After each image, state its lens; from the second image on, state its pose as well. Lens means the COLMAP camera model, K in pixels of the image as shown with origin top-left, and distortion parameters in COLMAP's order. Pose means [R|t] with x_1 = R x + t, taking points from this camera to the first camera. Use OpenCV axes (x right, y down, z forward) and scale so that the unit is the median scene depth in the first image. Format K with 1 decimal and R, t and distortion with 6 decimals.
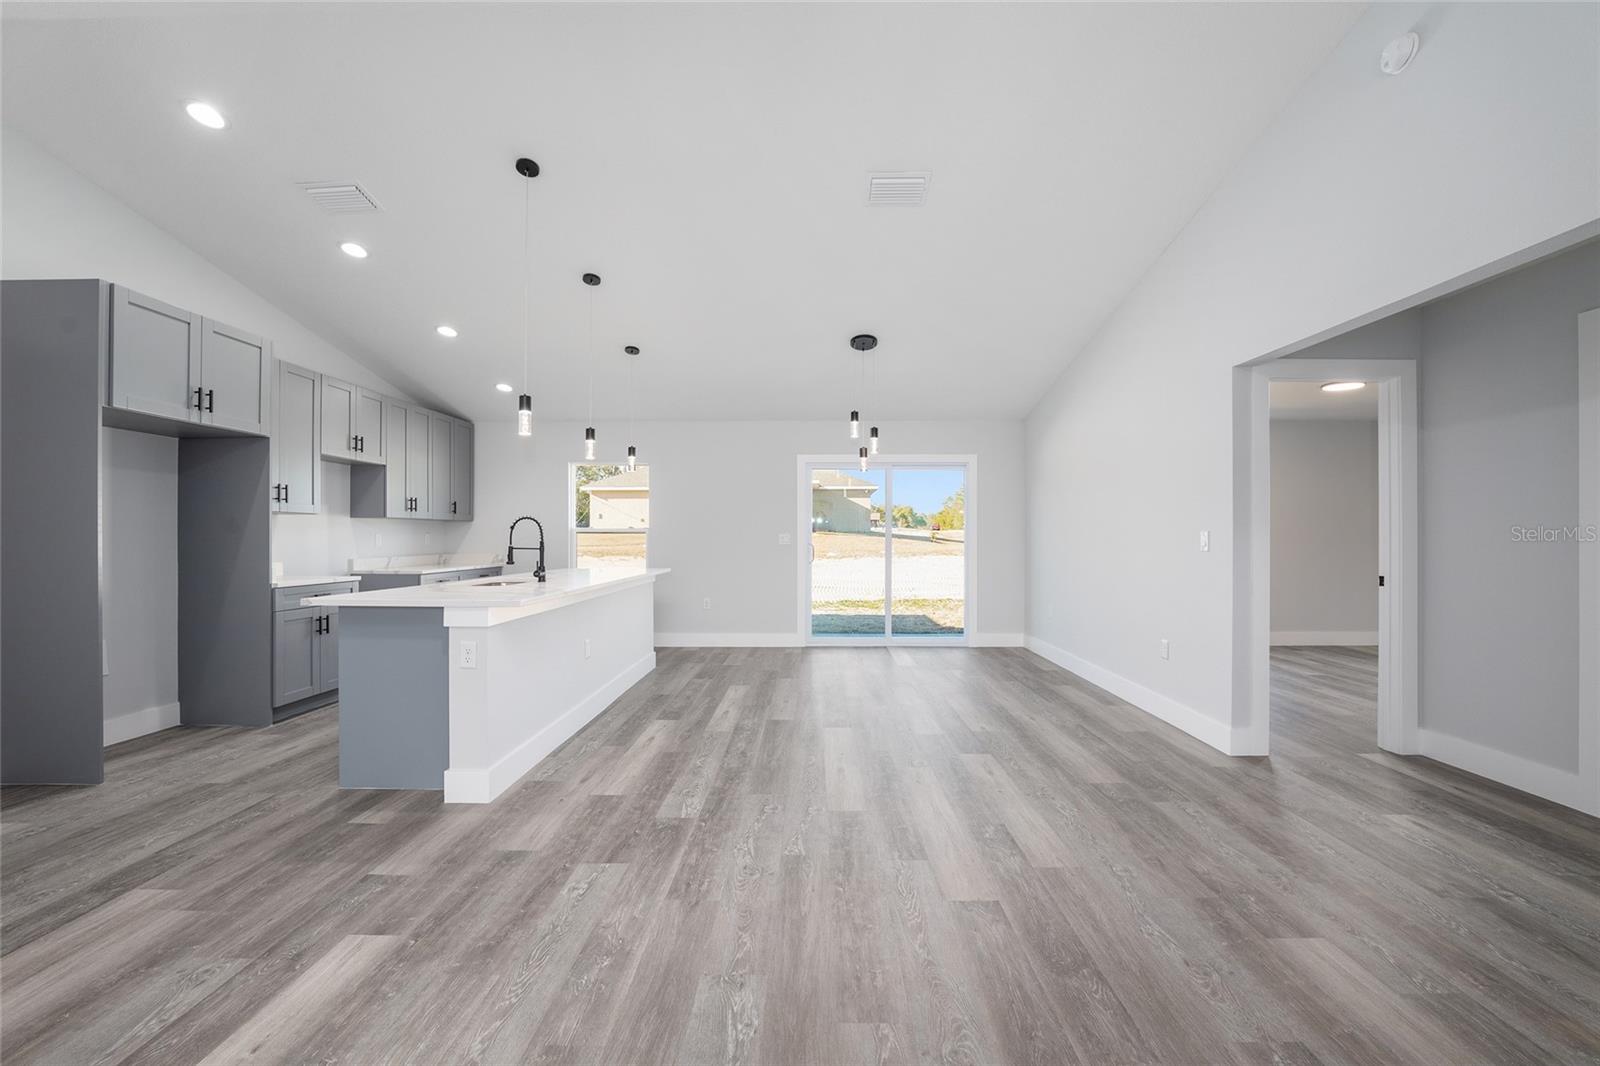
lens RADIAL K [[645.5, 0, 803.5], [0, 645.5, 531.7], [0, 0, 1]] dist [-0.030070, 0.006518]
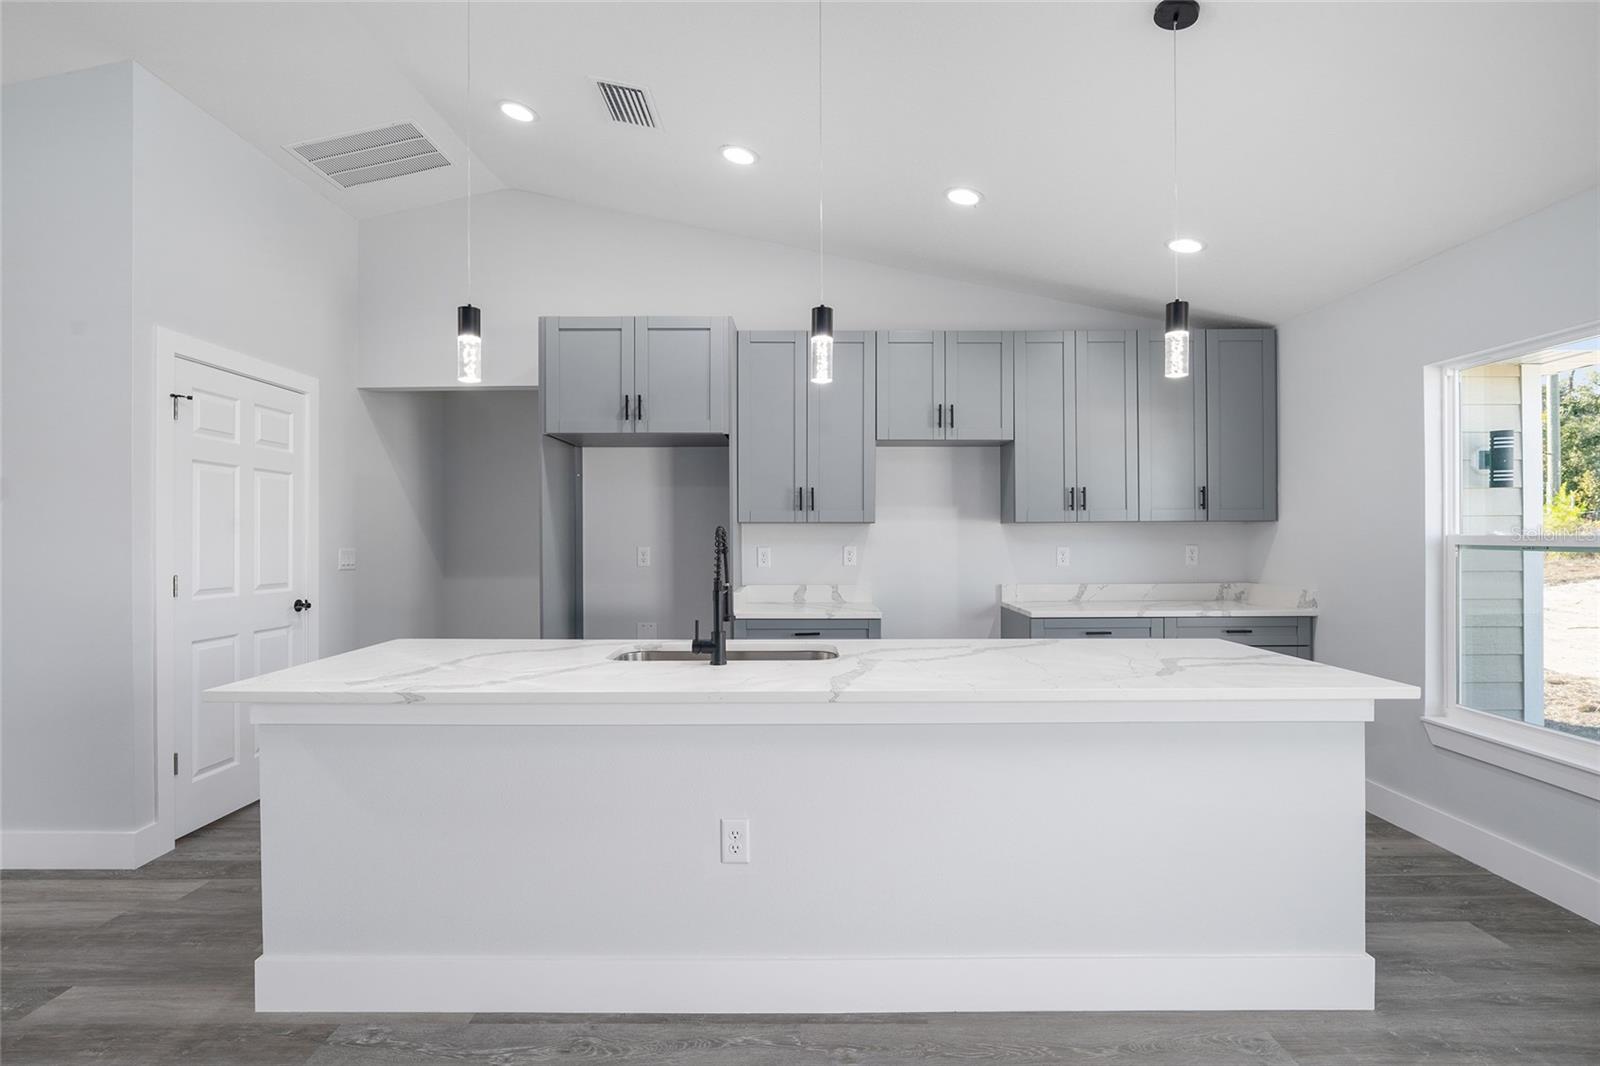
lens RADIAL K [[804.6, 0, 804.5], [0, 804.6, 537.5], [0, 0, 1]] dist [-0.015011, 0.006260]
pose [[0.015276, 0.004726, -0.999872, 0.226364], [0.011814, 0.999918, 0.004907, -0.022442], [0.999814, -0.011888, 0.015219, 1.230838]]
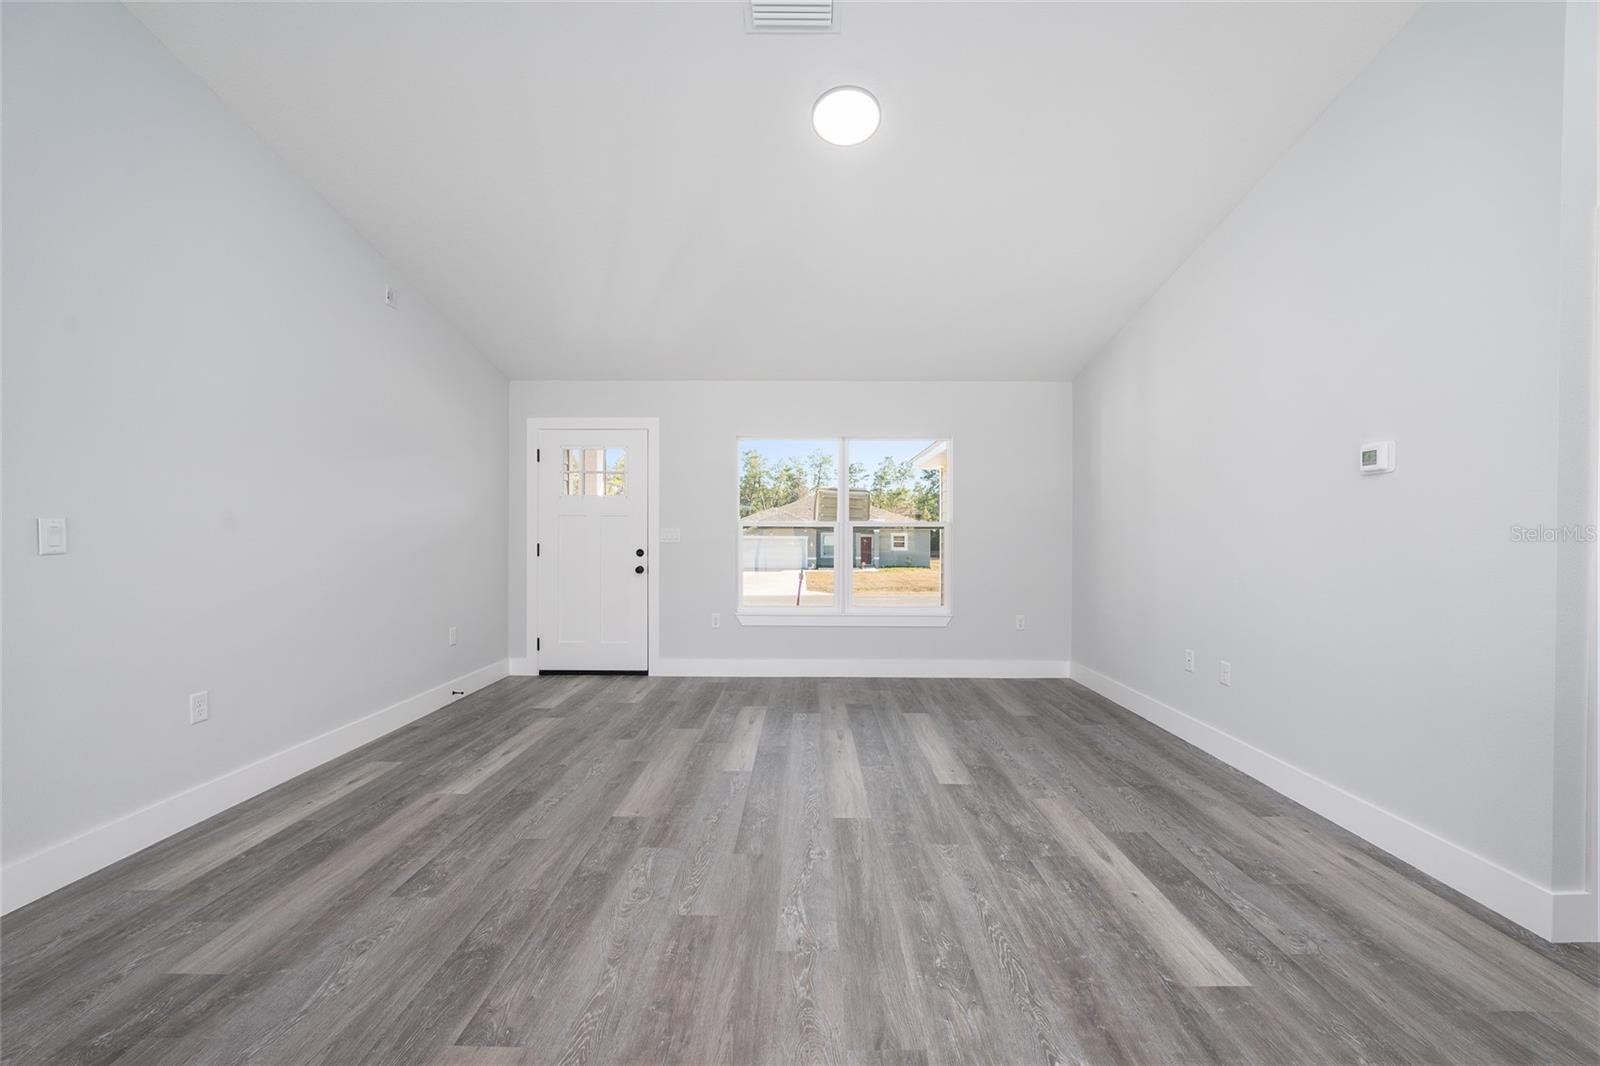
lens RADIAL K [[645.5, 0, 803.9], [0, 645.5, 530.5], [0, 0, 1]] dist [-0.030070, 0.006518]
pose [[-0.999932, -0.003008, -0.011301, -0.043849], [-0.002888, 0.999939, -0.010638, 0.007431], [0.011332, -0.010604, -0.999880, 1.009854]]
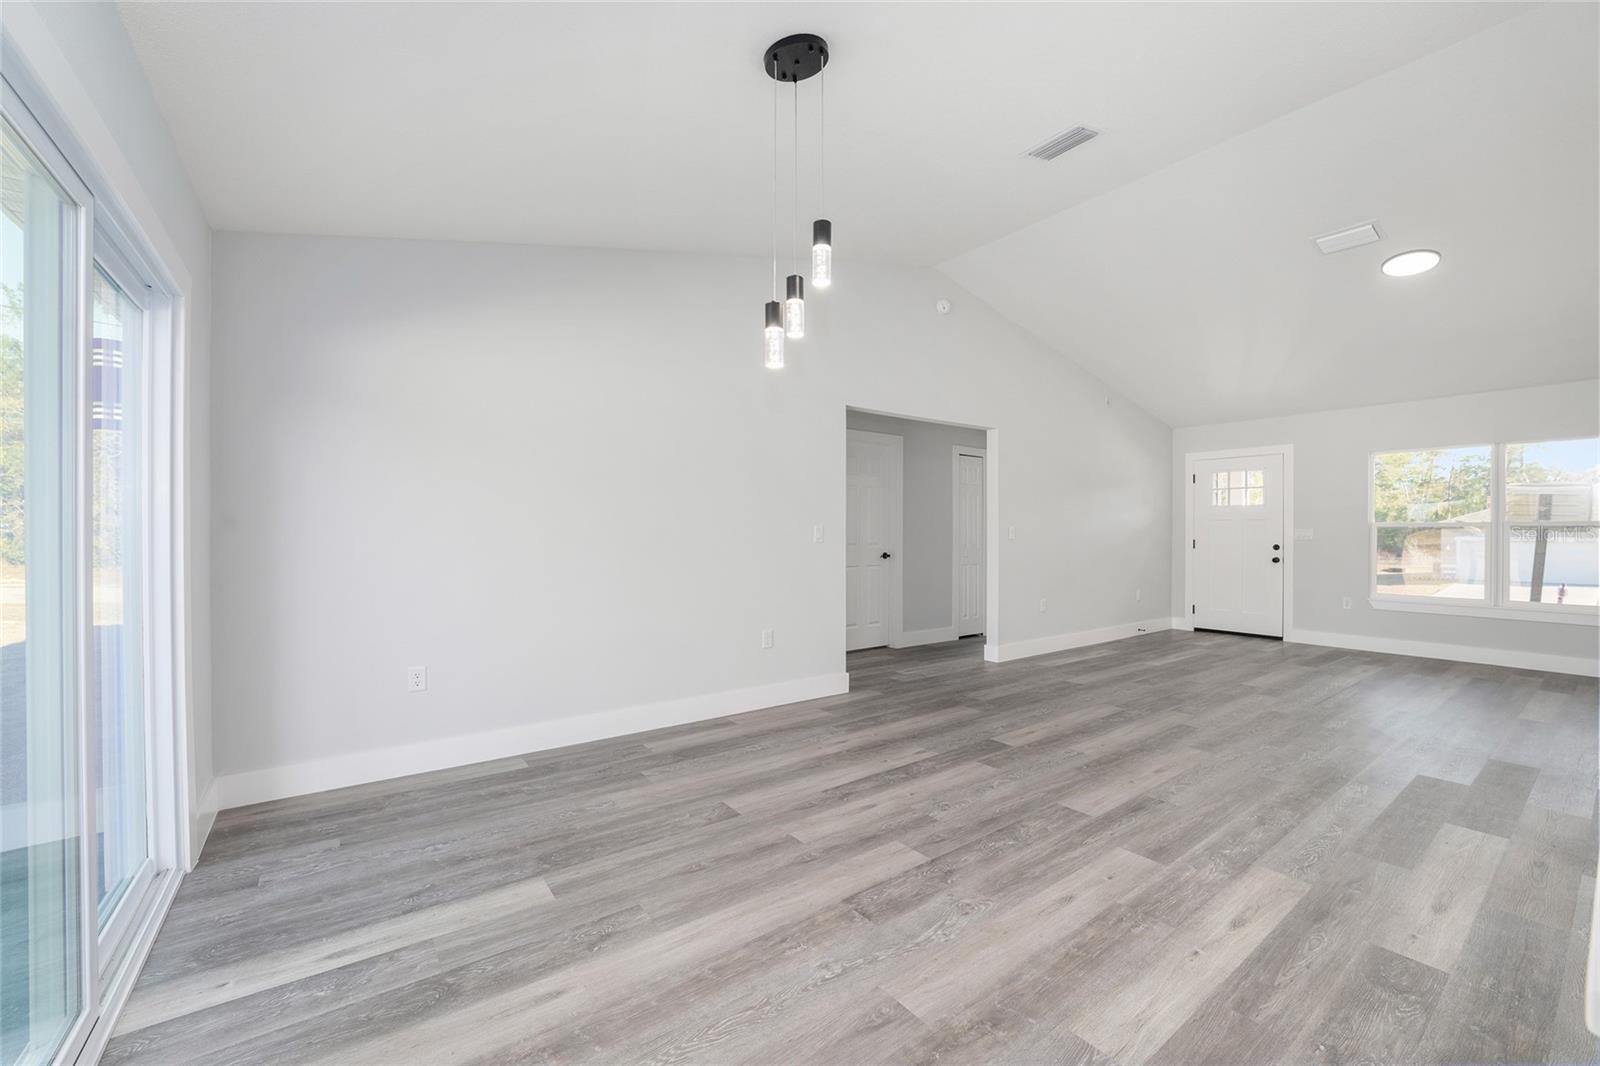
lens RADIAL K [[645.5, 0, 803.4], [0, 645.5, 526.1], [0, 0, 1]] dist [-0.030070, 0.006518]
pose [[-0.608492, 0.001950, 0.793557, -0.355150], [-0.009582, 0.999906, -0.009804, 0.012510], [-0.793502, -0.013569, -0.608416, 1.876682]]
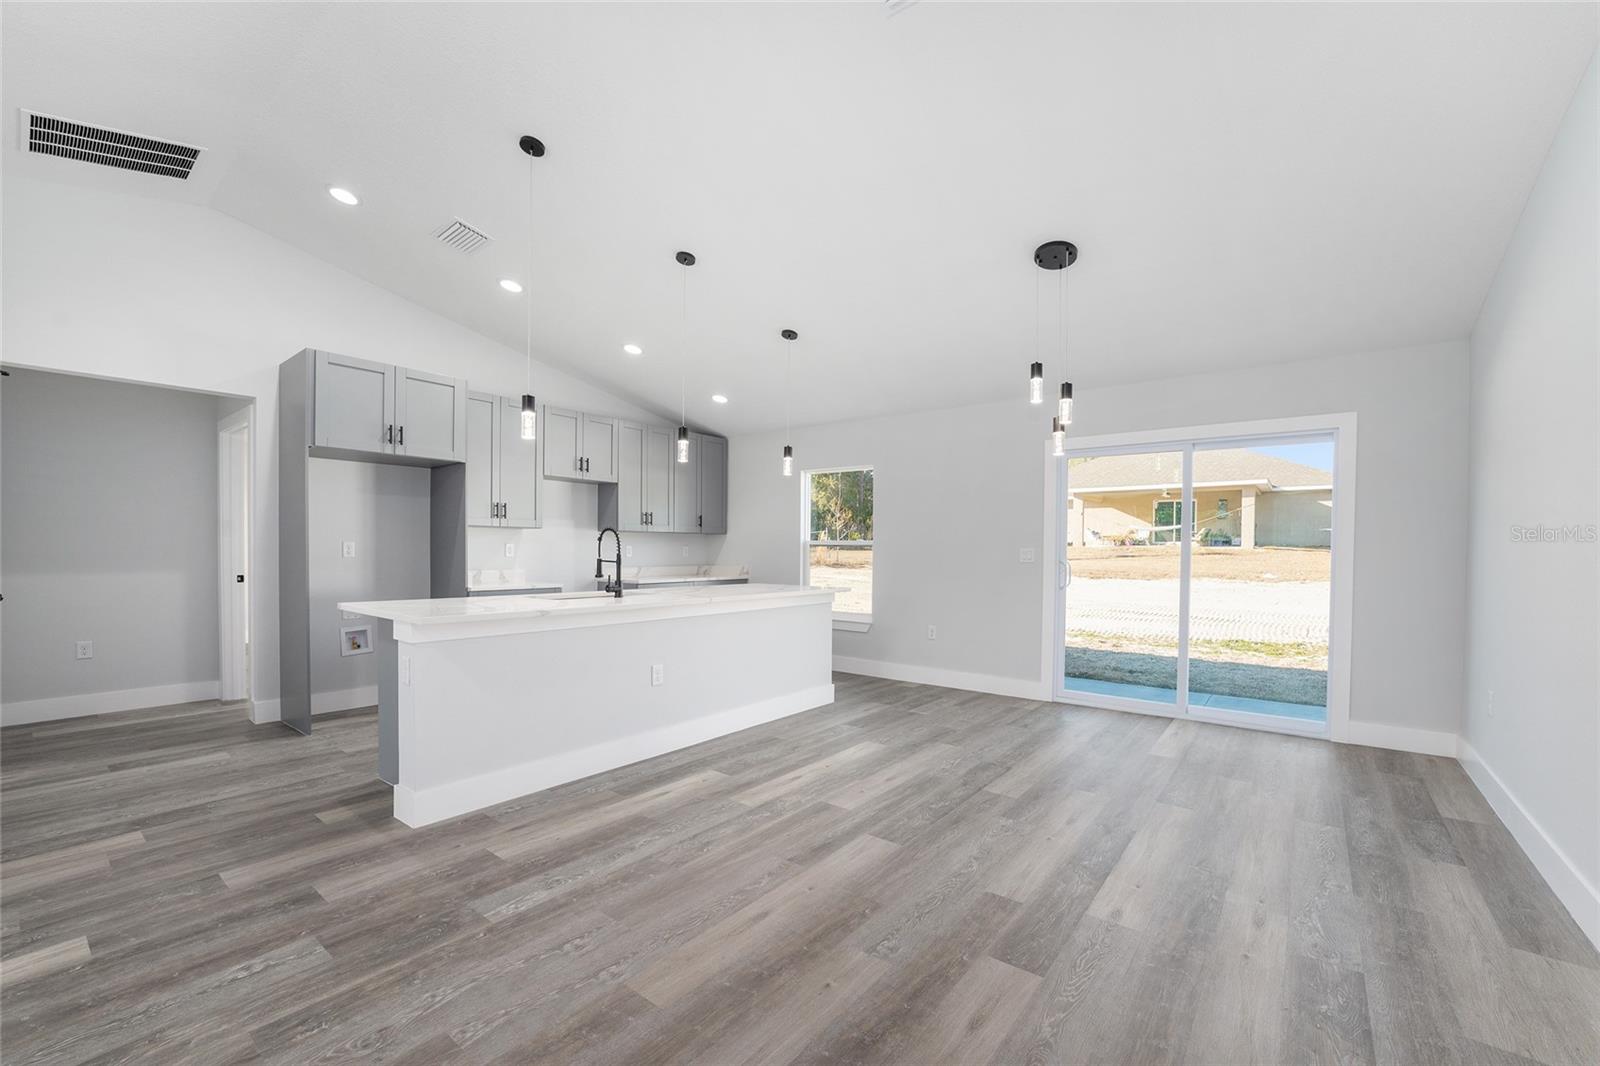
lens RADIAL K [[645.5, 0, 810.5], [0, 645.5, 569.8], [0, 0, 1]] dist [-0.030070, 0.006518]
pose [[0.800807, 0.026059, -0.598355, 0.436006], [-0.004378, 0.999281, 0.037661, 0.001527], [0.598906, -0.027540, 0.800345, 0.489195]]
